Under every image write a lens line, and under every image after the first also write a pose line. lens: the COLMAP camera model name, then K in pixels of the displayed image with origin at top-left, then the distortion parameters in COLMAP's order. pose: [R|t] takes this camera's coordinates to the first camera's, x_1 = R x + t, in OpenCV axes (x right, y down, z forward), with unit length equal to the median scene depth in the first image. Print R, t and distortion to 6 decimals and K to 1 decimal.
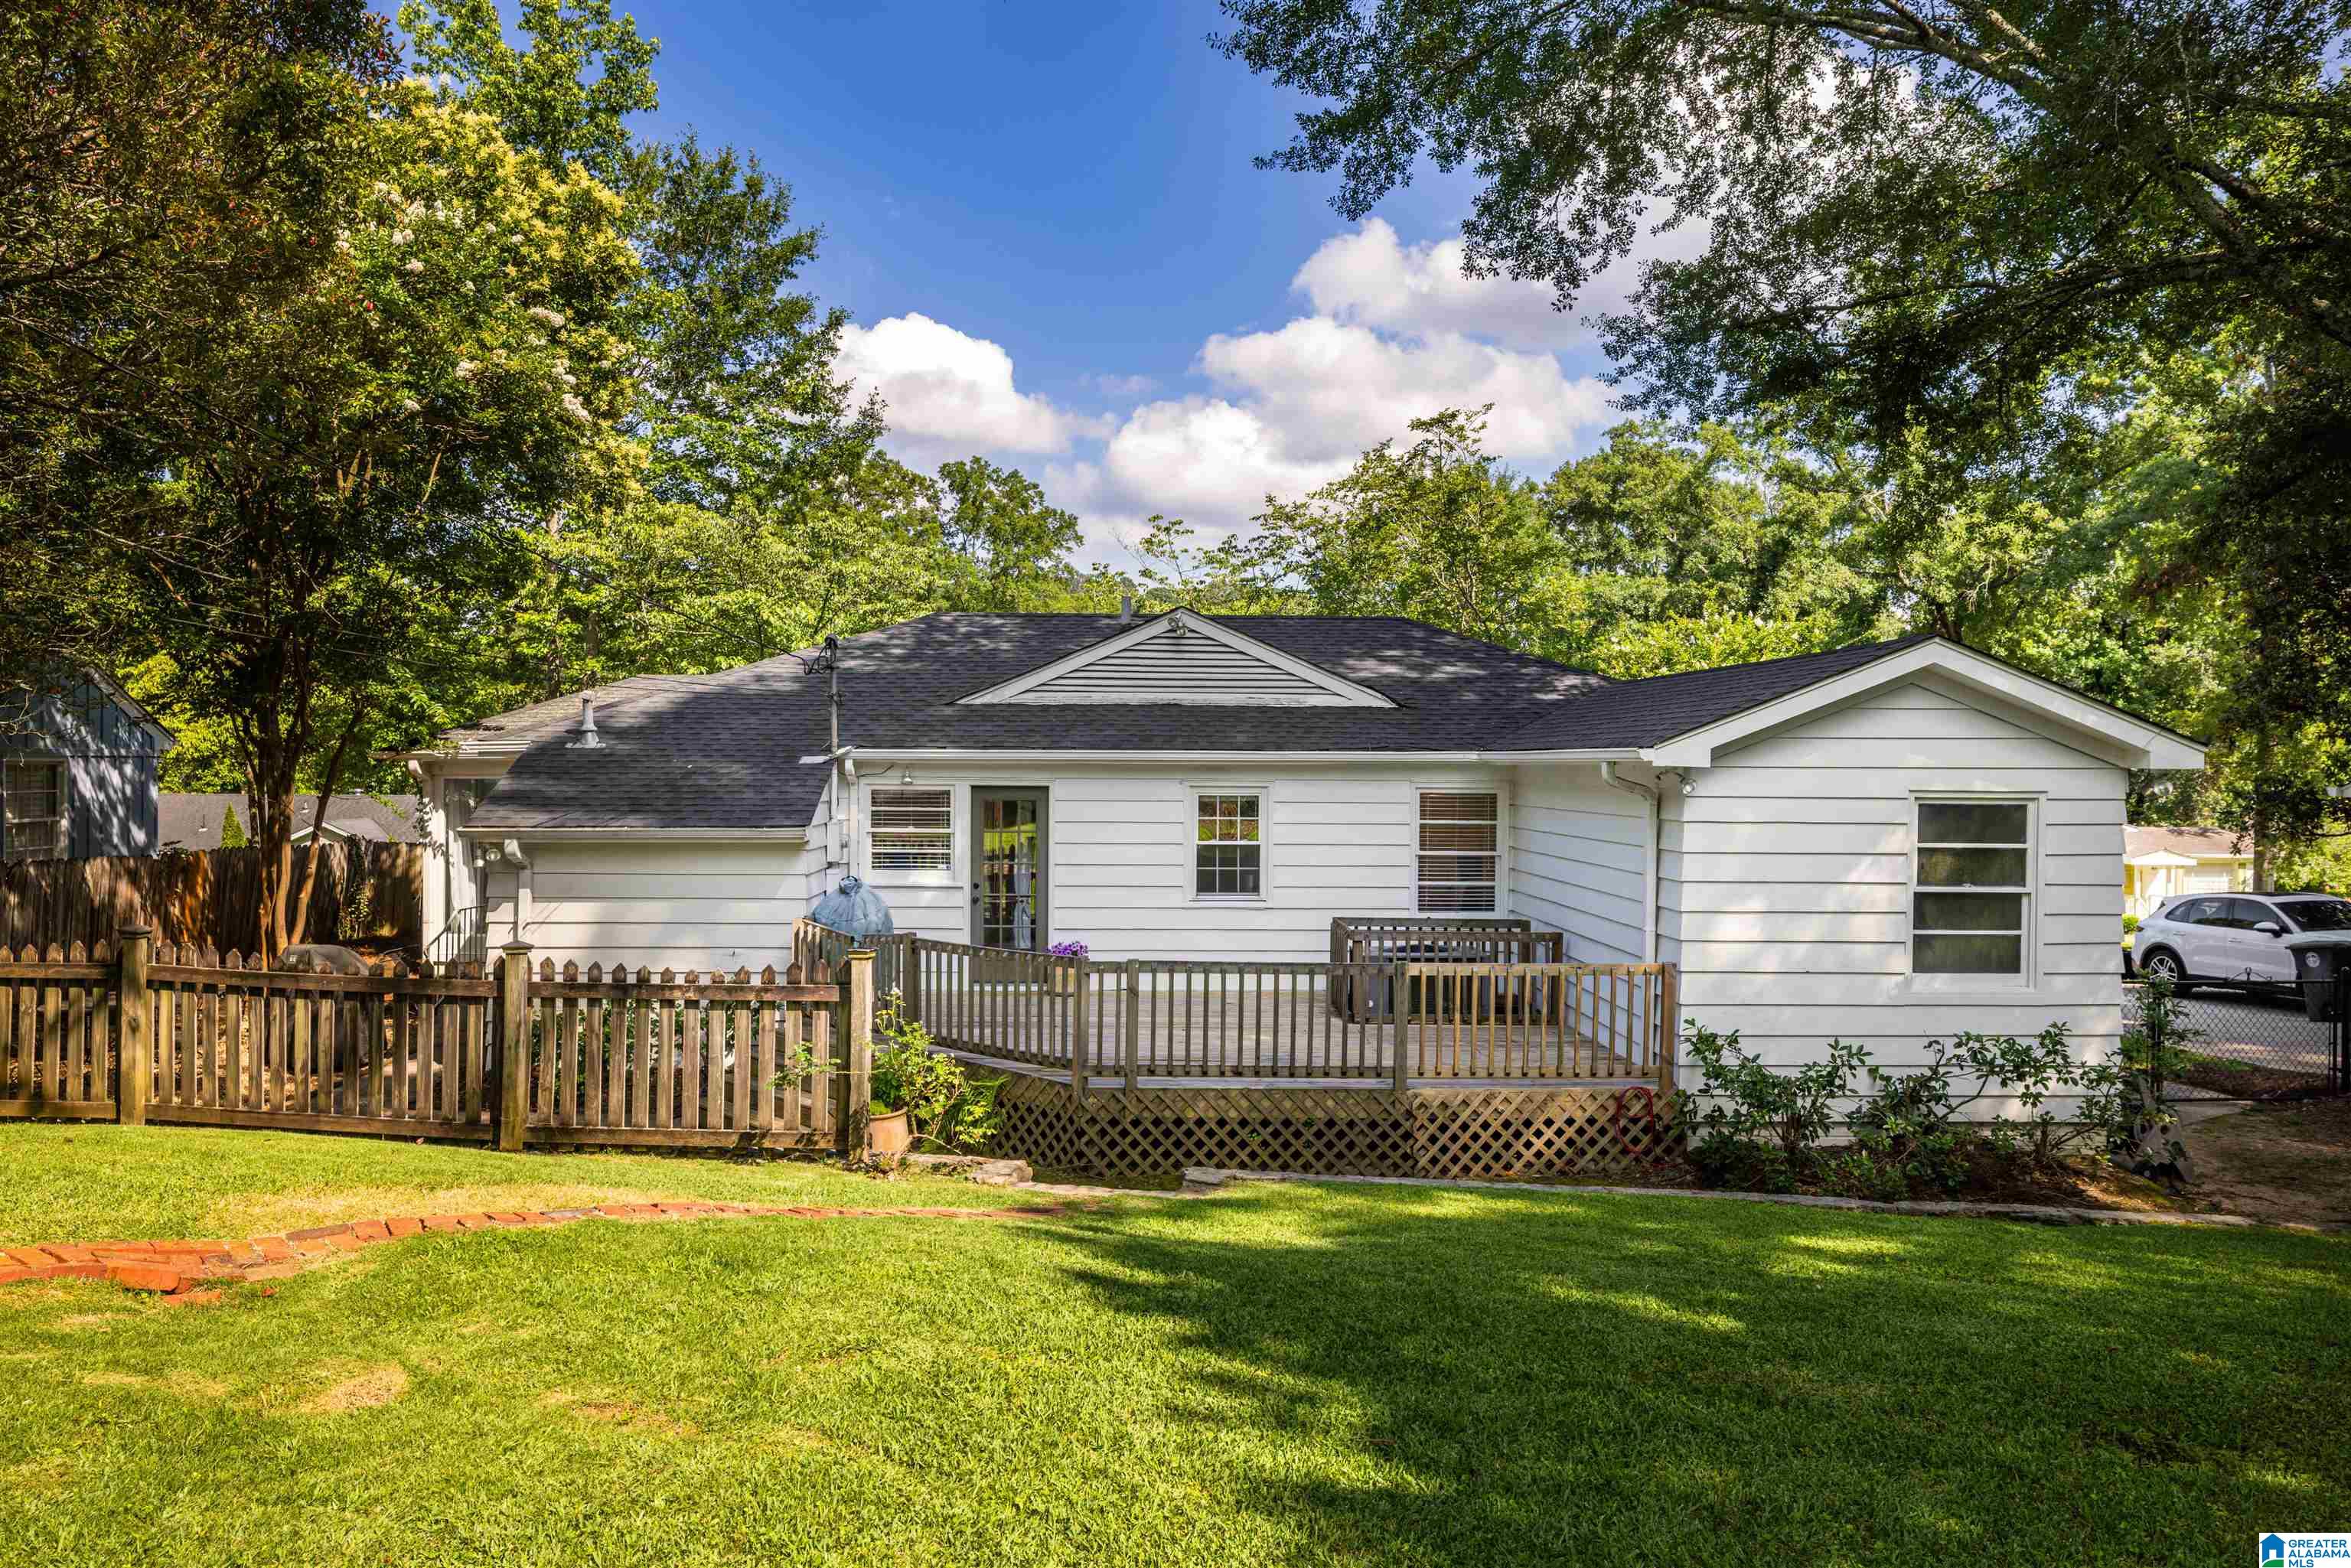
lens RADIAL K [[1581.5, 0, 1190.9], [0, 1581.5, 775.6], [0, 0, 1]] dist [-0.002148, -0.007333]
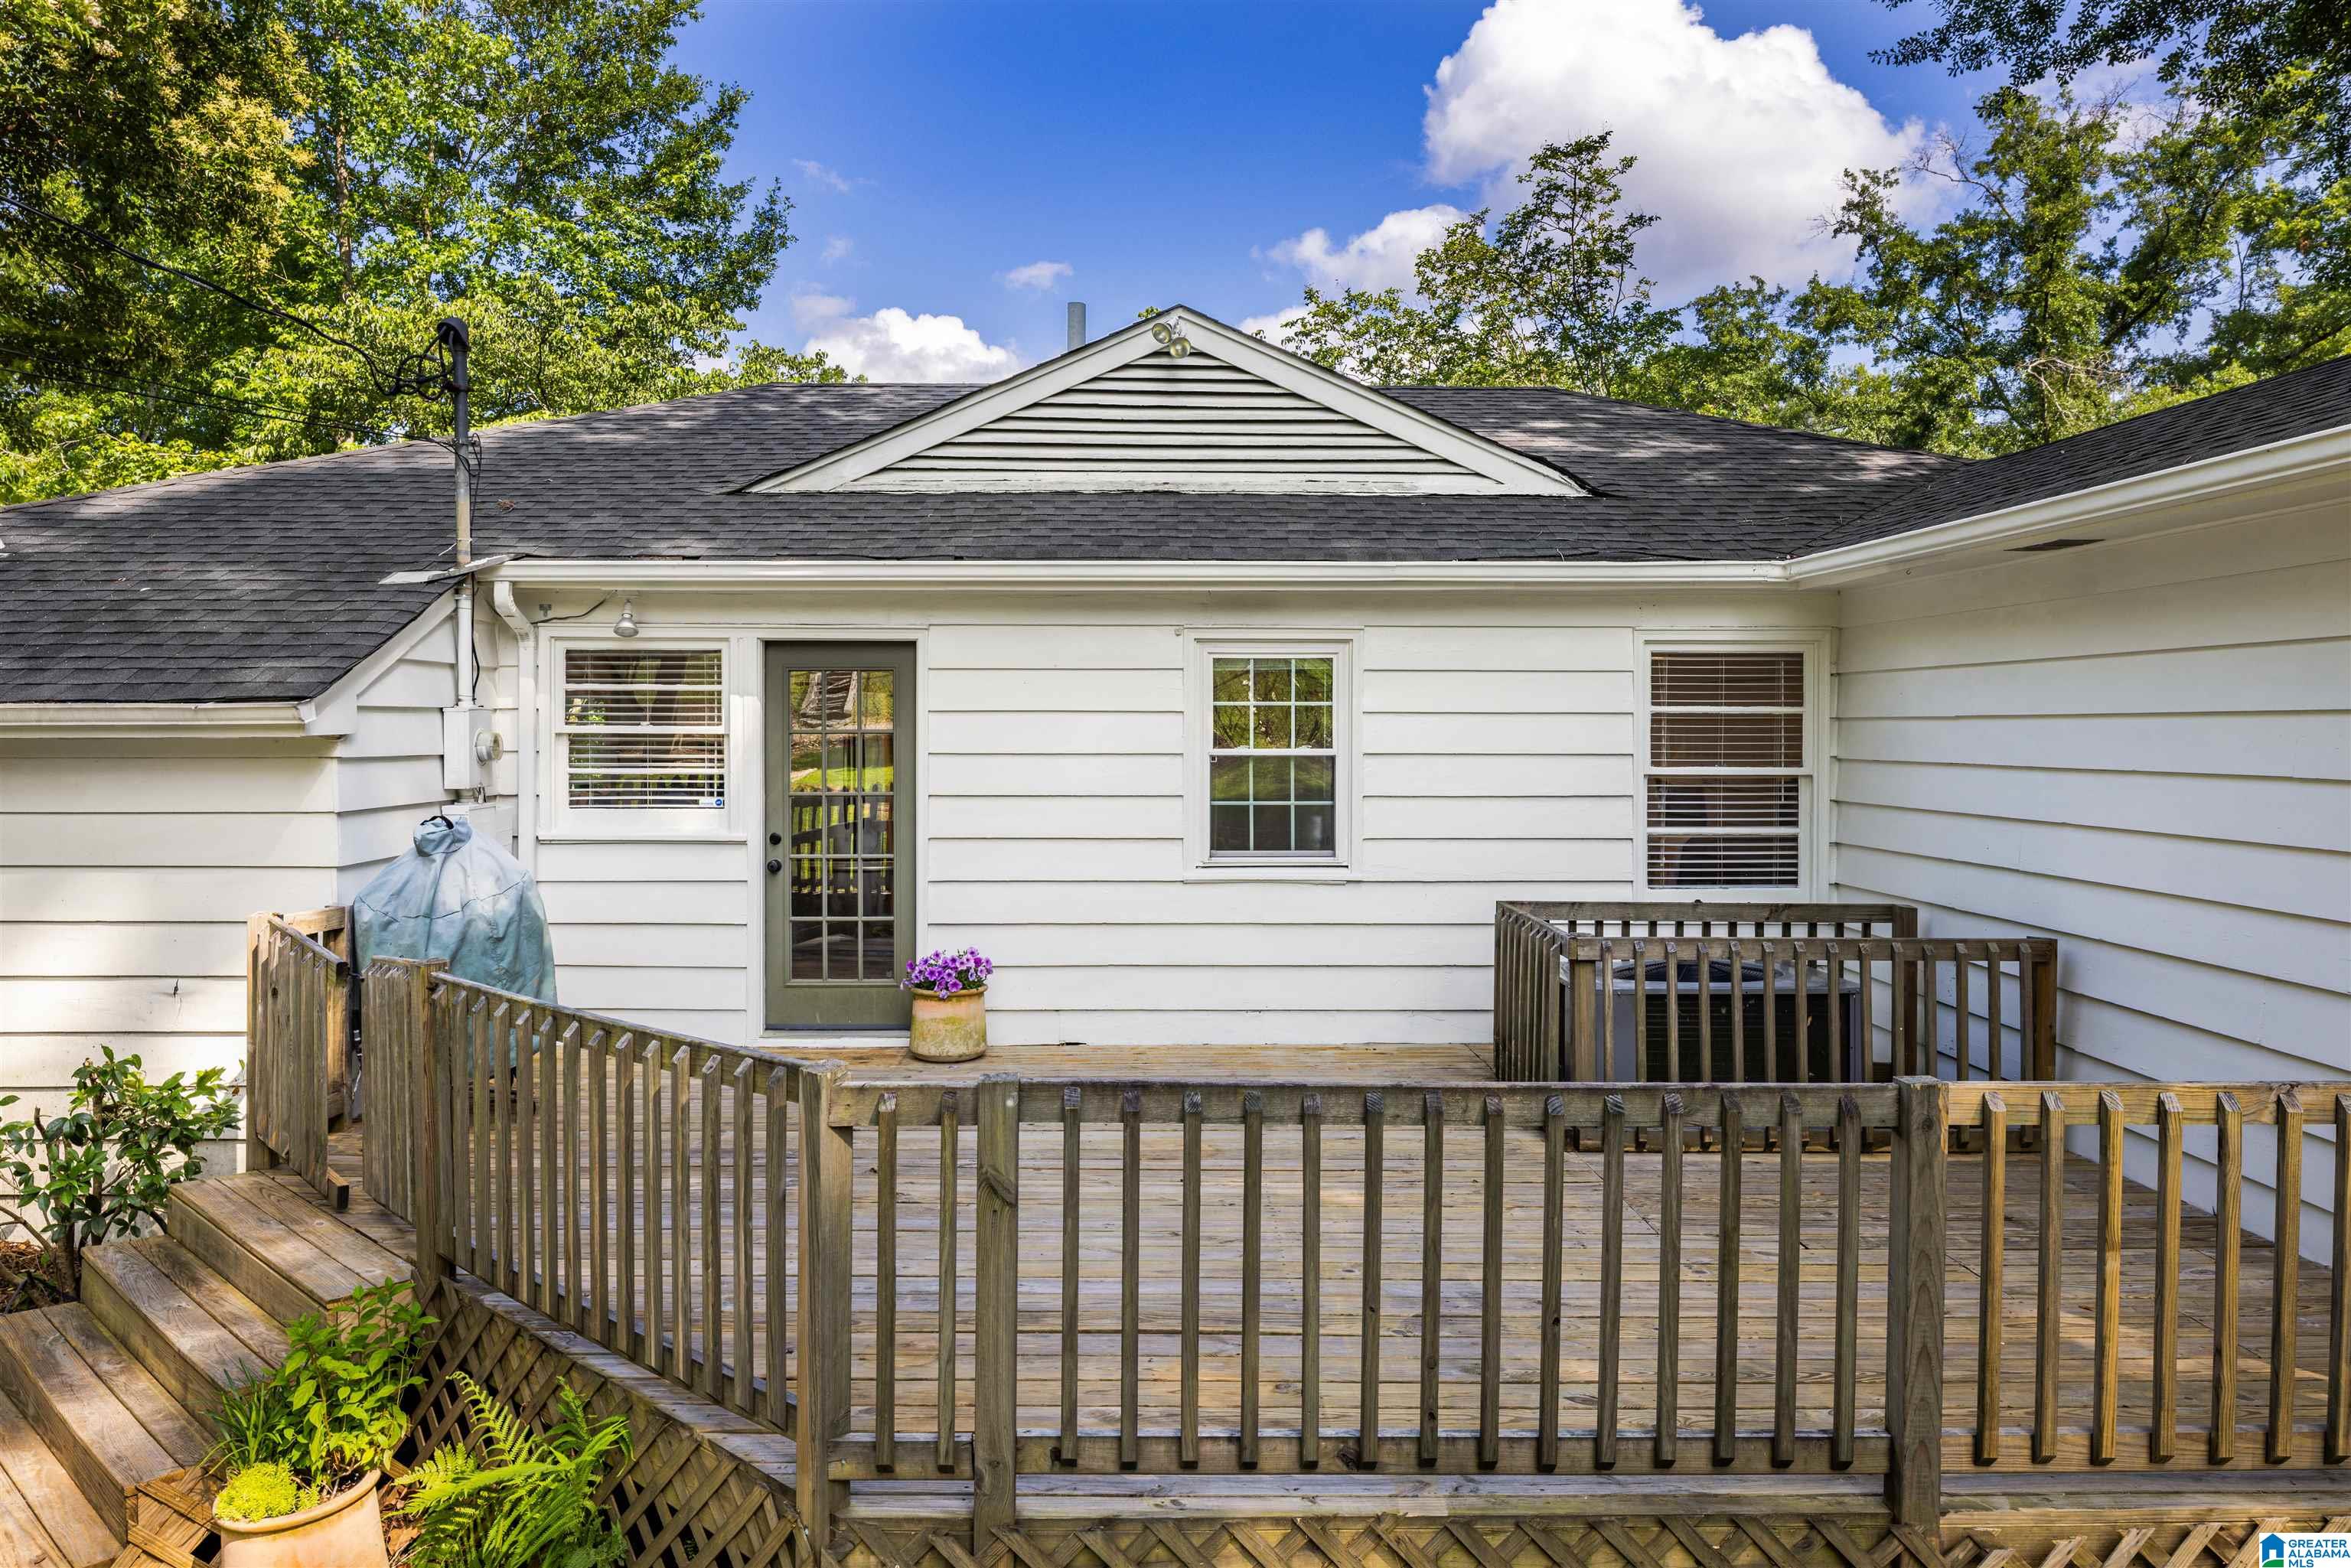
lens RADIAL K [[1581.5, 0, 1174.3], [0, 1581.5, 781.3], [0, 0, 1]] dist [-0.002148, -0.007333]
pose [[0.999864, -0.004409, -0.015910, 0.000314], [0.004858, 0.999589, 0.028244, 0.037732], [0.015779, -0.028317, 0.999474, 0.498073]]
